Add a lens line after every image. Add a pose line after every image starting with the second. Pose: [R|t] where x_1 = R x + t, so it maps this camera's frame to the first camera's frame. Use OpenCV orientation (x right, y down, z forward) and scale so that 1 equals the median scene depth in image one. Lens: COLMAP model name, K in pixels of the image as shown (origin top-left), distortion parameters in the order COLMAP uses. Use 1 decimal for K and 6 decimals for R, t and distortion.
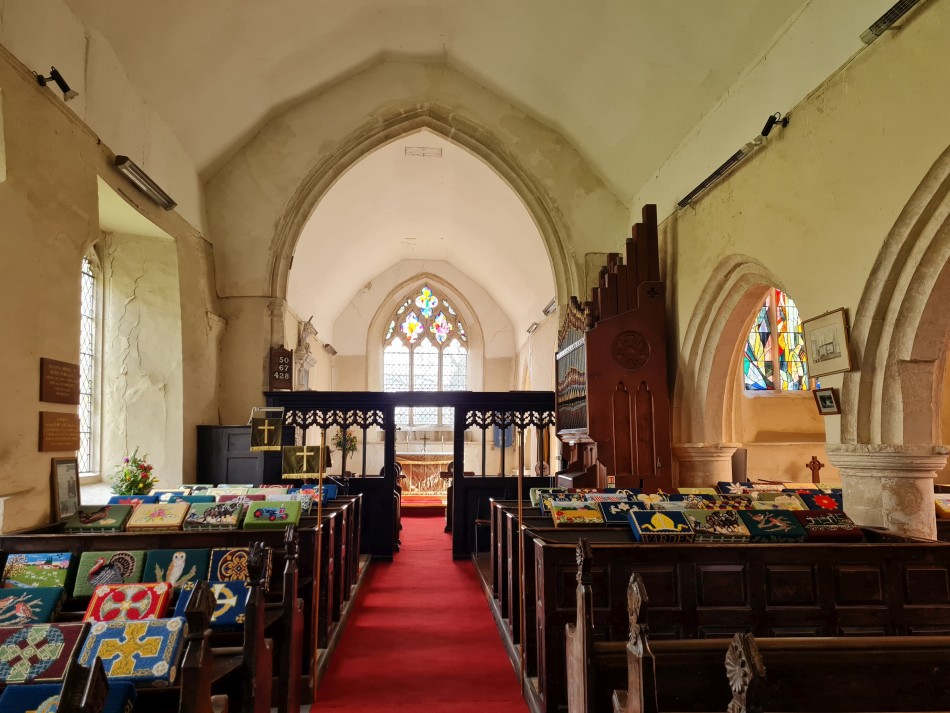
lens RADIAL K [[720.2, 0, 475.0], [0, 720.2, 356.5], [0, 0, 1]] dist [0.081670, -0.069202]
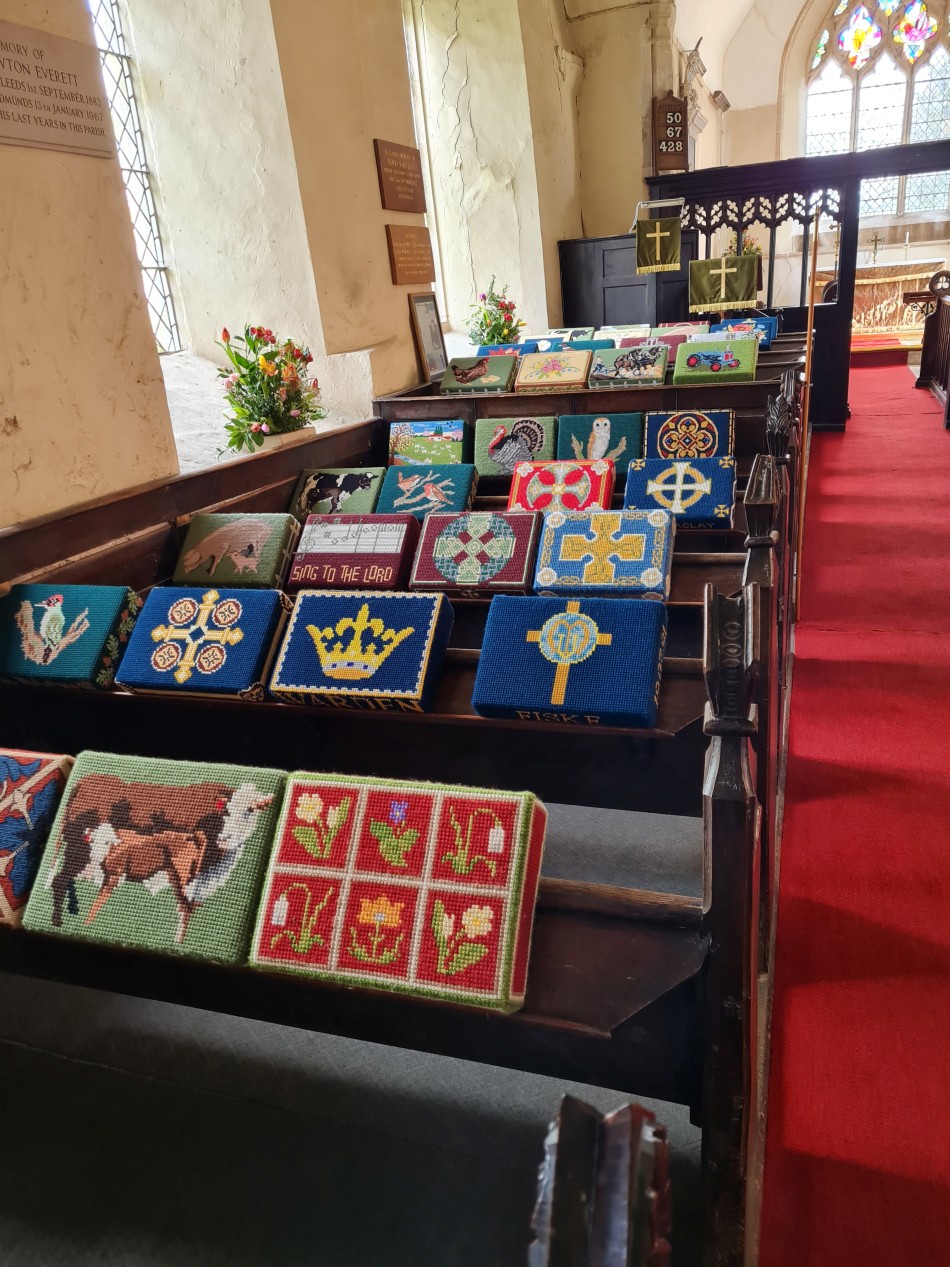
lens RADIAL K [[960.5, 0, 475.0], [0, 960.5, 633.5], [0, 0, 1]] dist [0.081670, -0.069202]
pose [[0.919018, 0.070283, -0.387901, -0.100997], [0.115481, 0.892815, 0.435368, 0.024035], [0.376923, -0.444906, 0.812396, 0.075533]]
